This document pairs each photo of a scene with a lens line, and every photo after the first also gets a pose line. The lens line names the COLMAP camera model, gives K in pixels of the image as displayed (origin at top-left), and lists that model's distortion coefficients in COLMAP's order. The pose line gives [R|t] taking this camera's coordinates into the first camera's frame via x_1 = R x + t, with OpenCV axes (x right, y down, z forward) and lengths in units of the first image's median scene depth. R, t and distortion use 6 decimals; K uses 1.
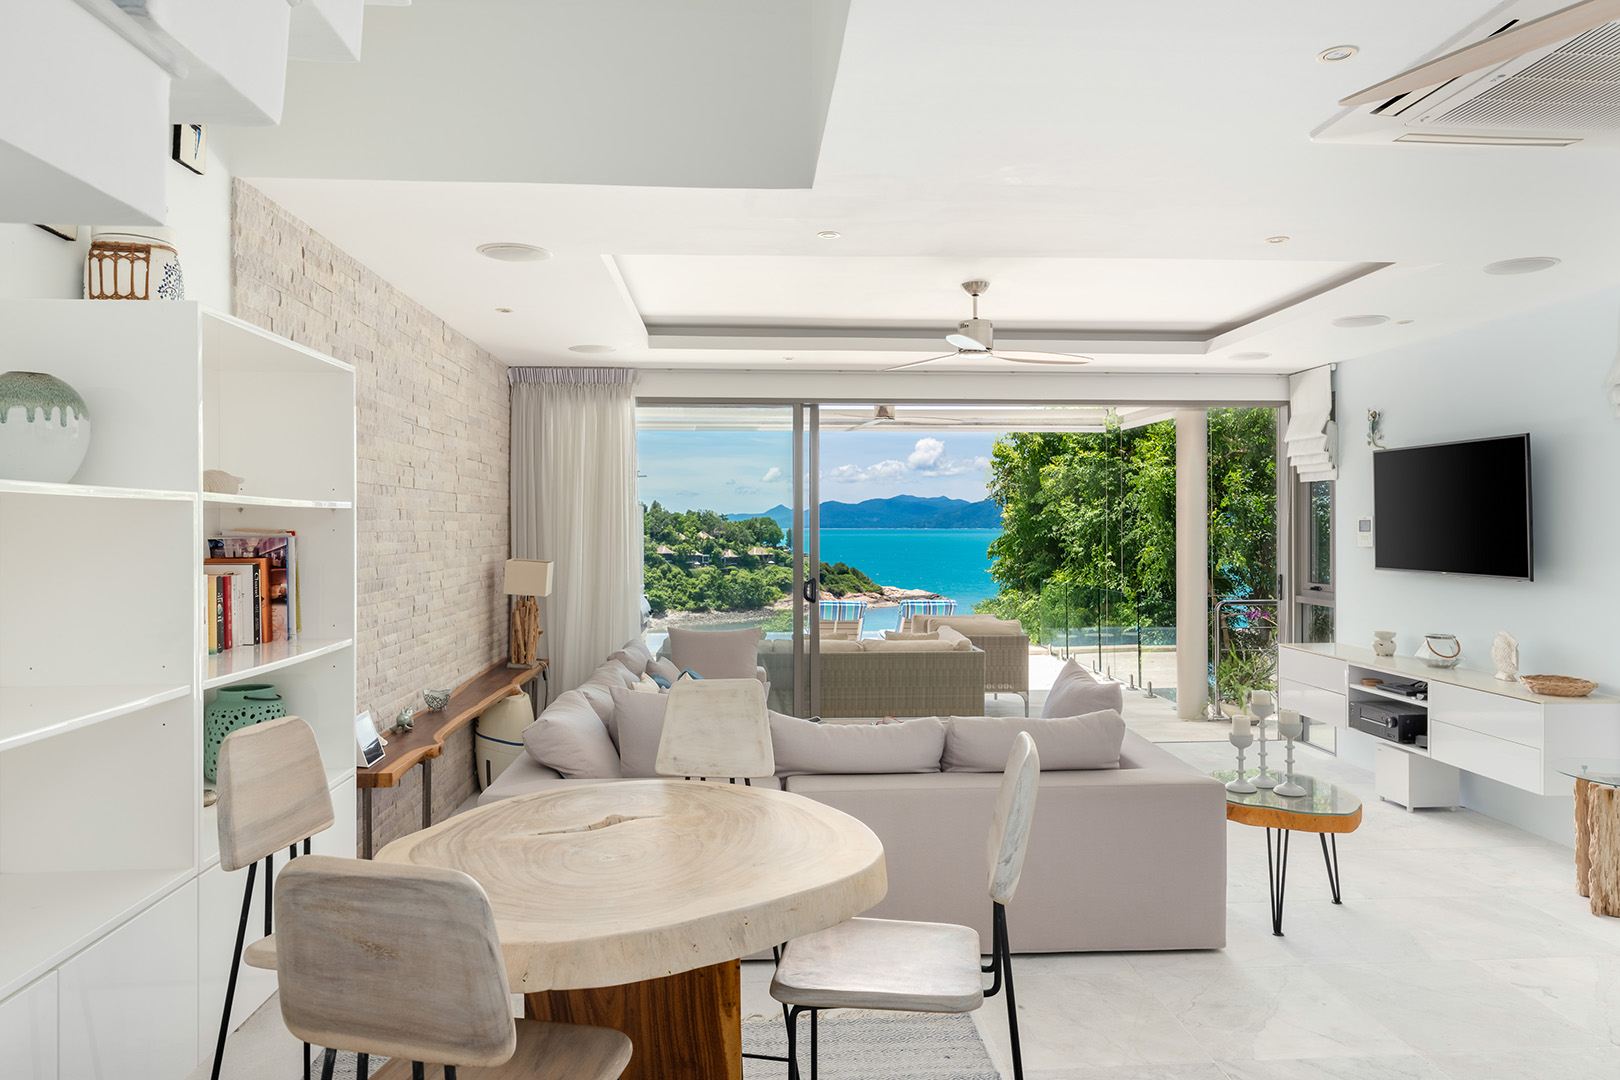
lens RADIAL K [[1048.4, 0, 819.8], [0, 1048.4, 528.8], [0, 0, 1]] dist [0.014544, 0.002893]
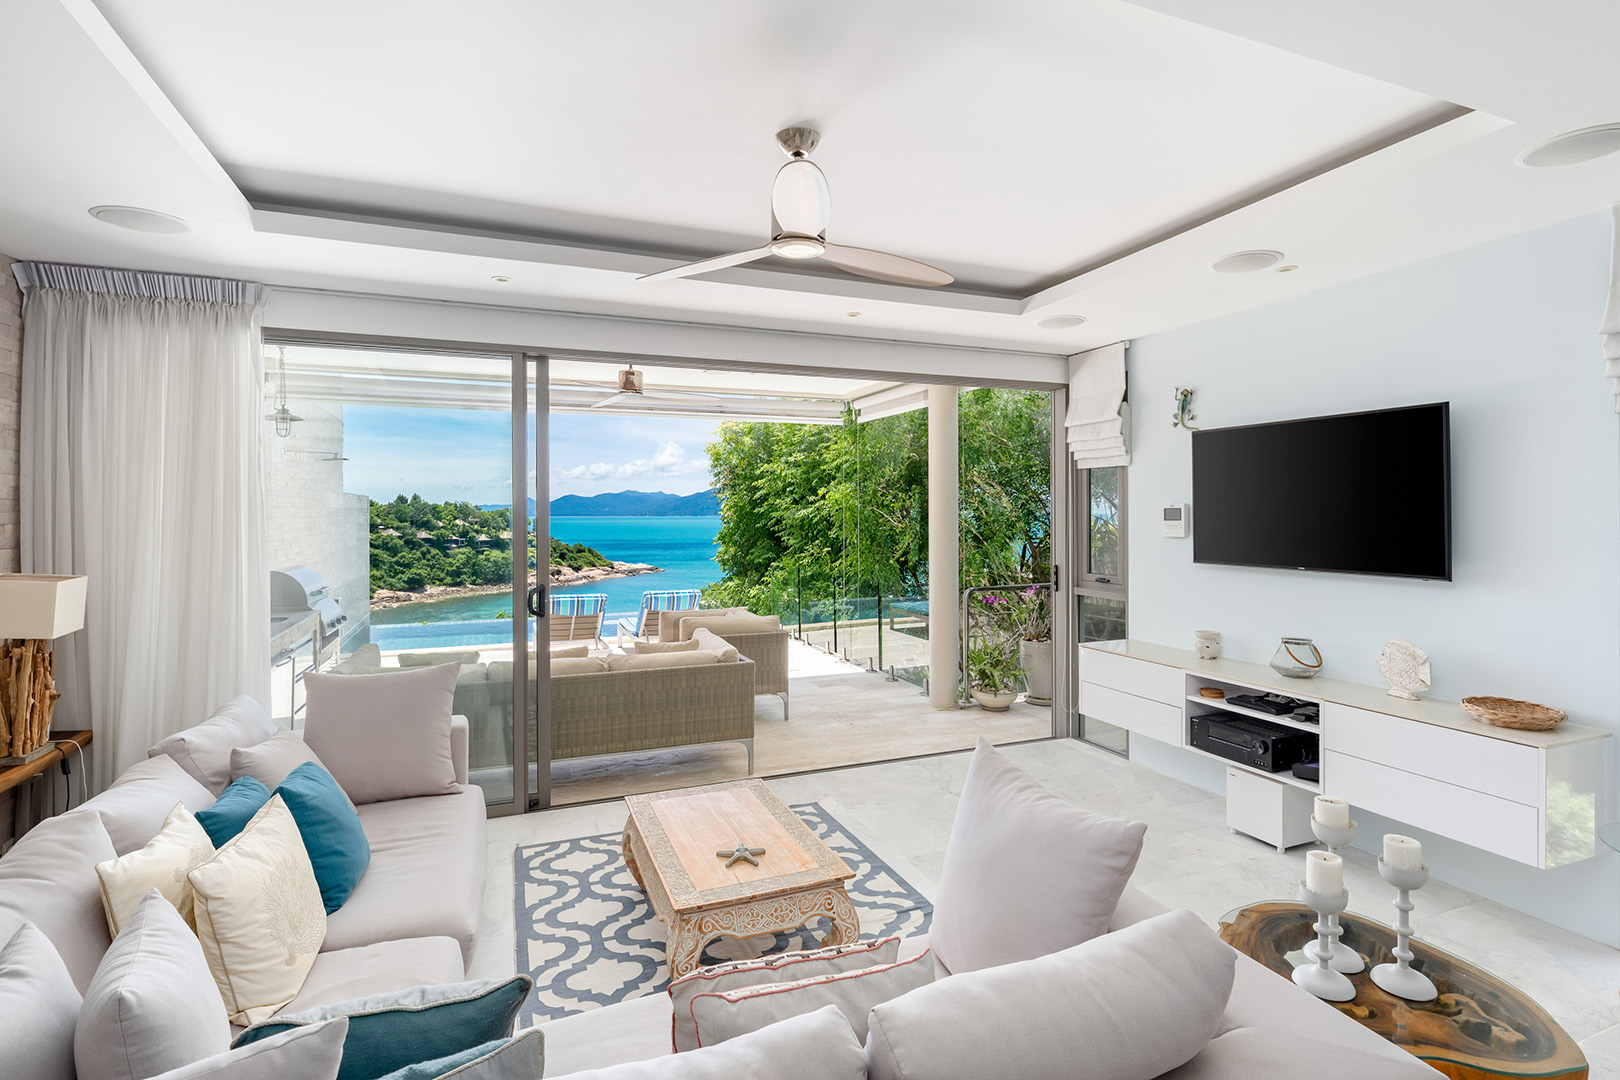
lens RADIAL K [[777.8, 0, 812.5], [0, 777.8, 514.8], [0, 0, 1]] dist [0.003345, 0.000158]
pose [[0.951632, -0.002833, 0.307228, 0.008444], [0.003402, 0.999993, -0.001319, -0.002389], [-0.307222, 0.002301, 0.951635, 0.432645]]
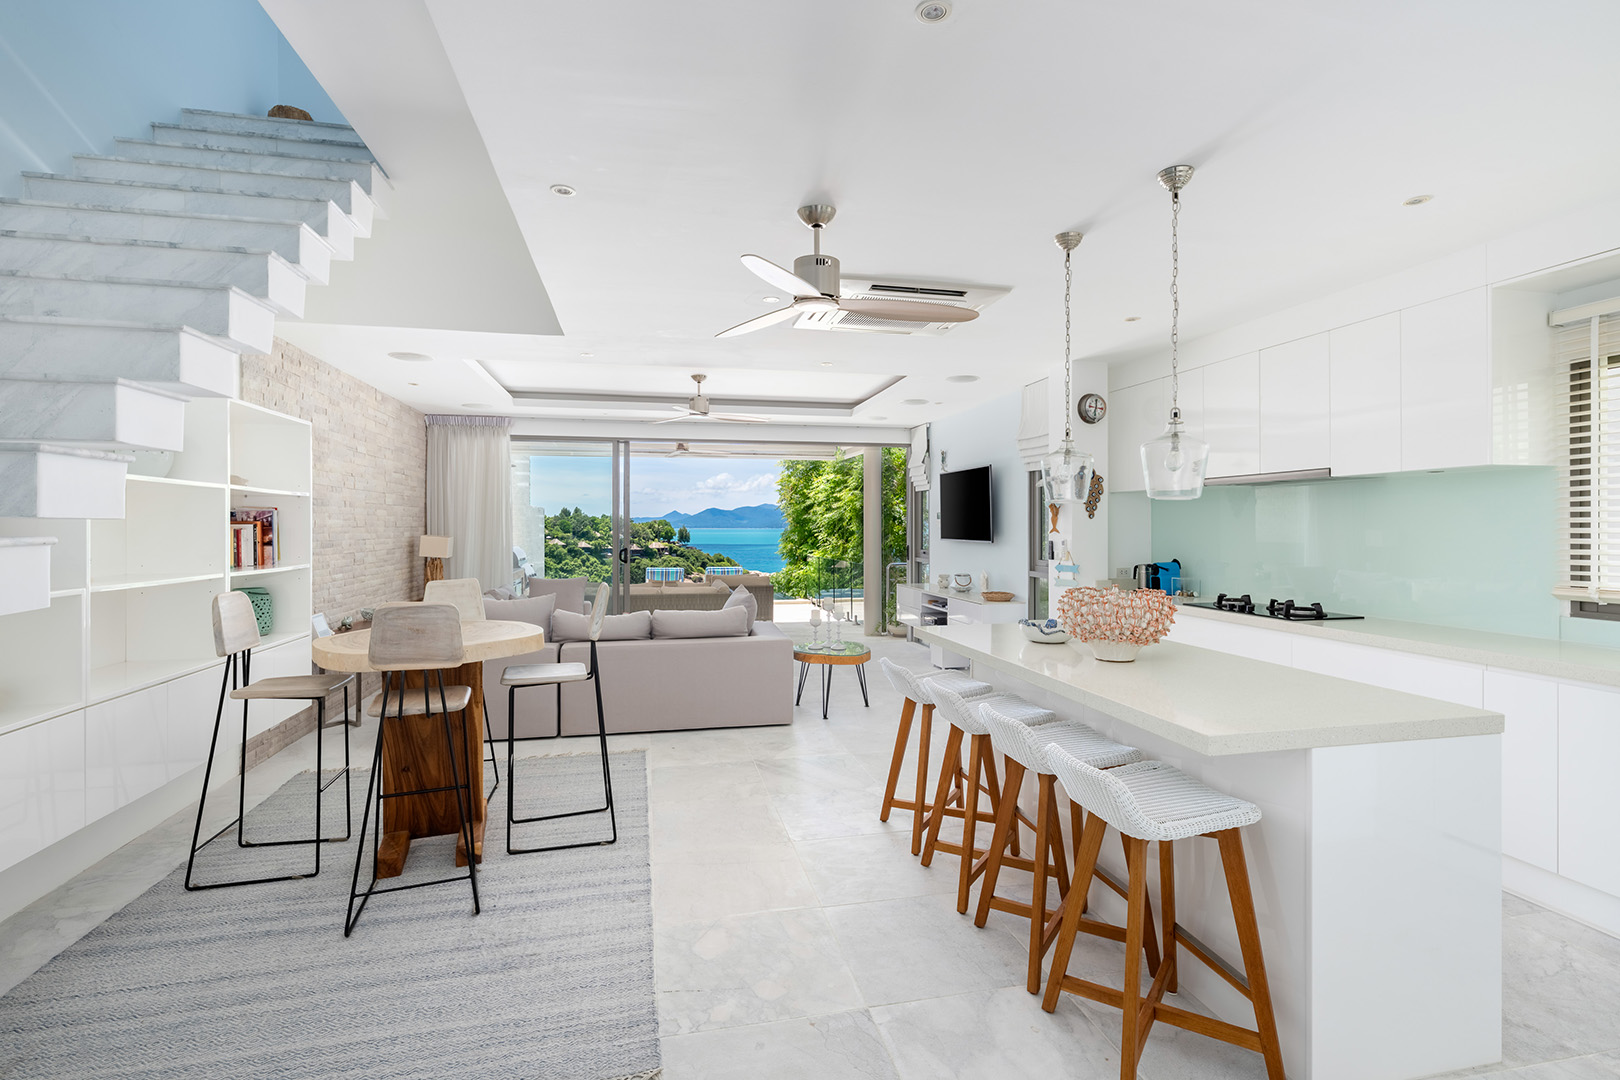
lens RADIAL K [[777.8, 0, 822.4], [0, 777.8, 530.1], [0, 0, 1]] dist [0.003345, 0.000158]
pose [[0.989408, -0.000169, 0.145159, 0.129252], [0.000010, 0.999999, 0.001095, 0.019148], [-0.145160, -0.001082, 0.989408, -0.254630]]
